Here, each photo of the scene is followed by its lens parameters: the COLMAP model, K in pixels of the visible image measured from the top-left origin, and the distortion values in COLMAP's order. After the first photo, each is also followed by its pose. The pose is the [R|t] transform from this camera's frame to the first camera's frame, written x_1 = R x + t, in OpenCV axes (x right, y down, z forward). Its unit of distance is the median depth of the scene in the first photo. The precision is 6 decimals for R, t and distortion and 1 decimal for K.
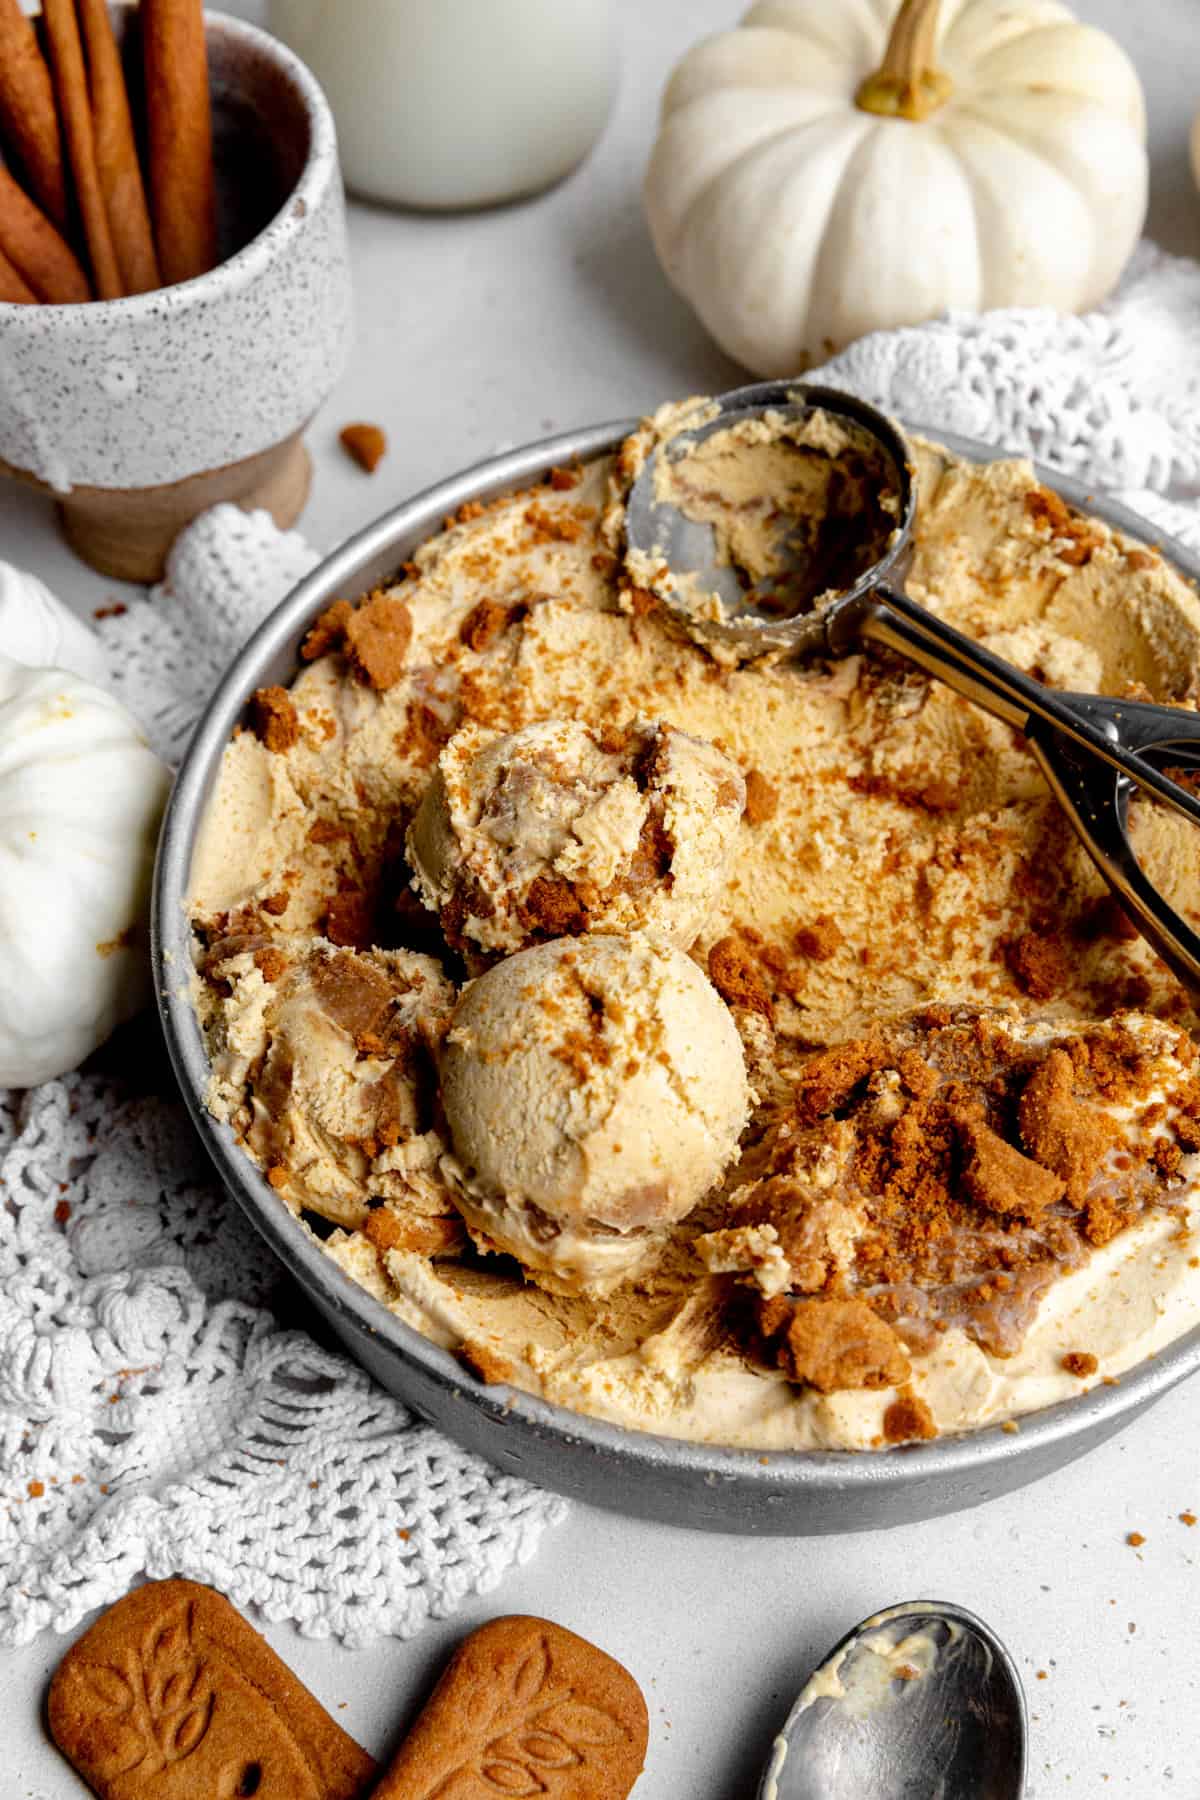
lens RADIAL K [[2483.0, 0, 600.0], [0, 2483.0, 900.0], [0, 0, 1]] dist [-0.017326, -0.019214]
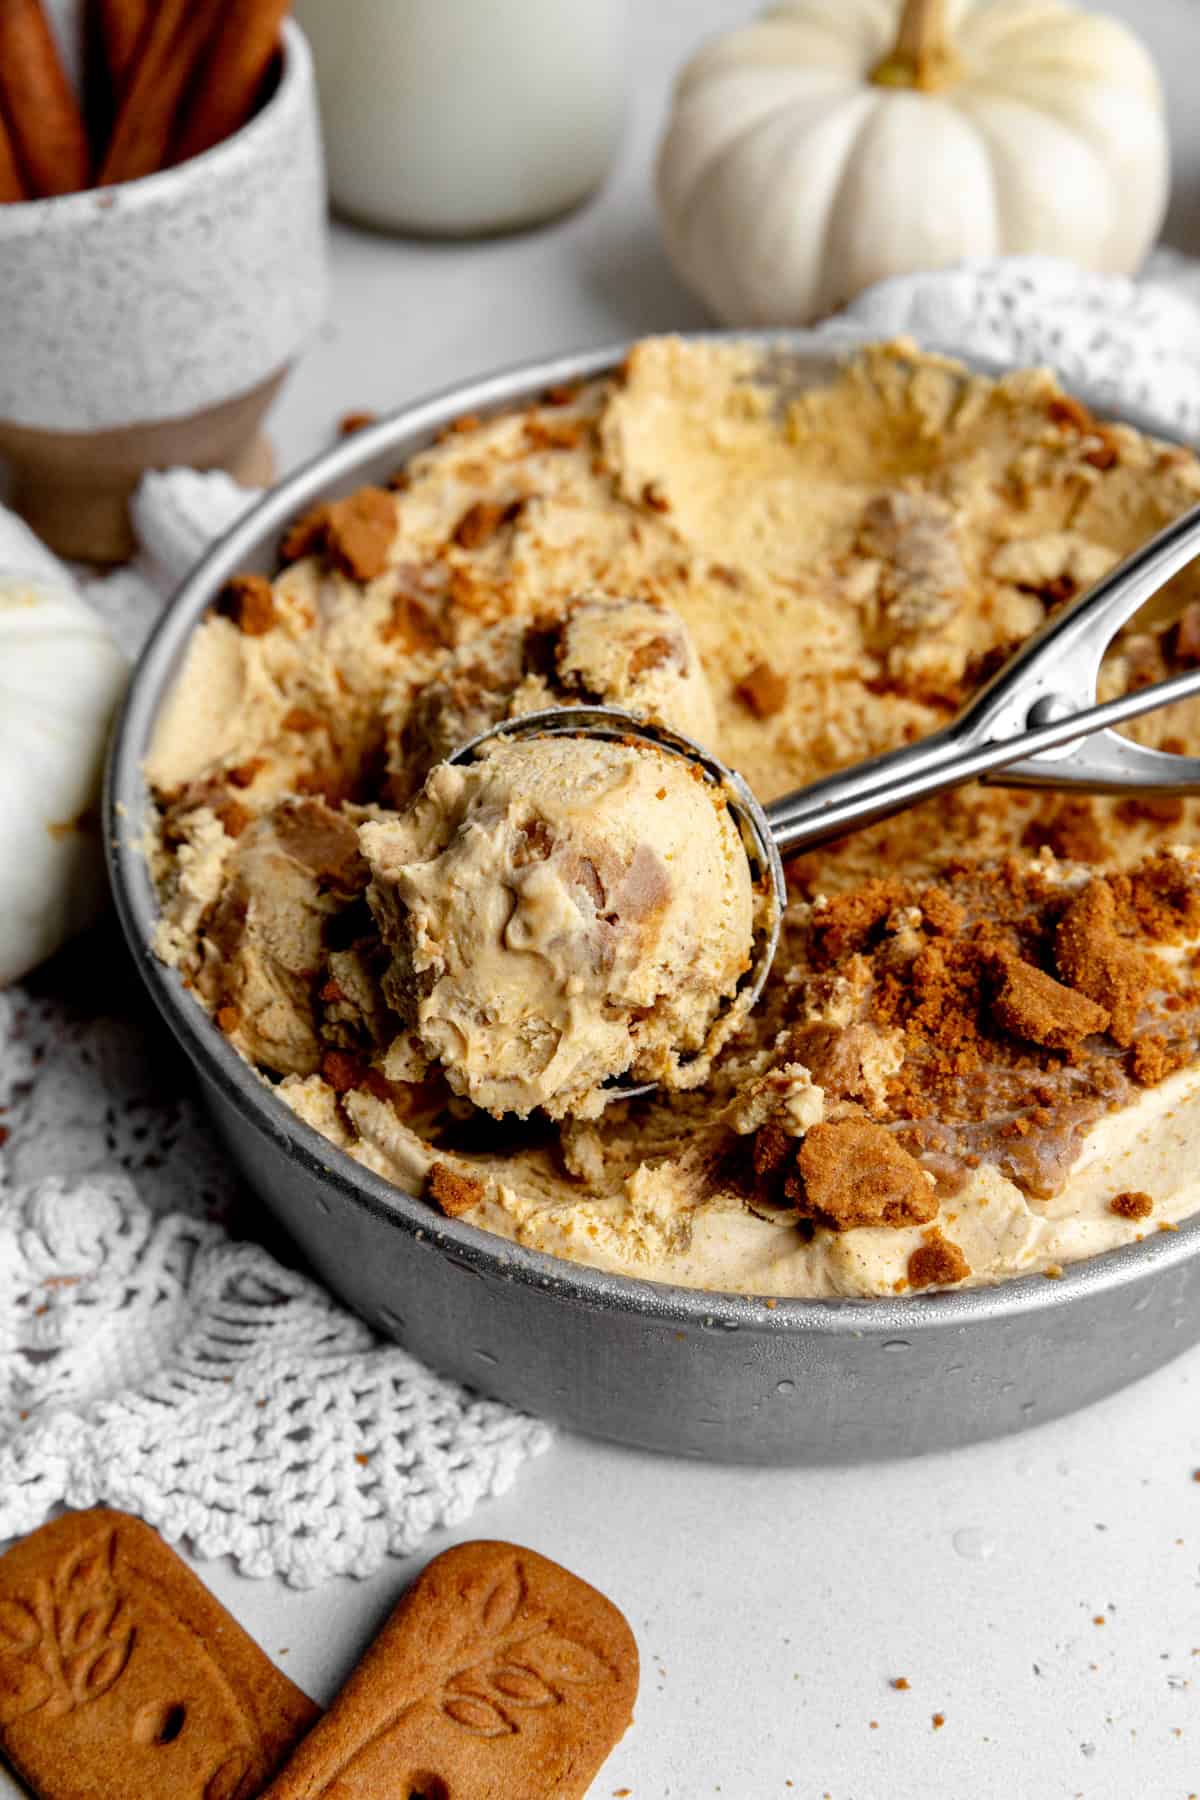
lens RADIAL K [[2453.5, 0, 603.0], [0, 2453.5, 899.3], [0, 0, 1]] dist [0.002085, -0.087740]
pose [[0.999868, 0.004517, -0.015613, 0.018724], [-0.007220, 0.984065, -0.177664, 0.219261], [0.014562, 0.177753, 0.983967, 0.118443]]
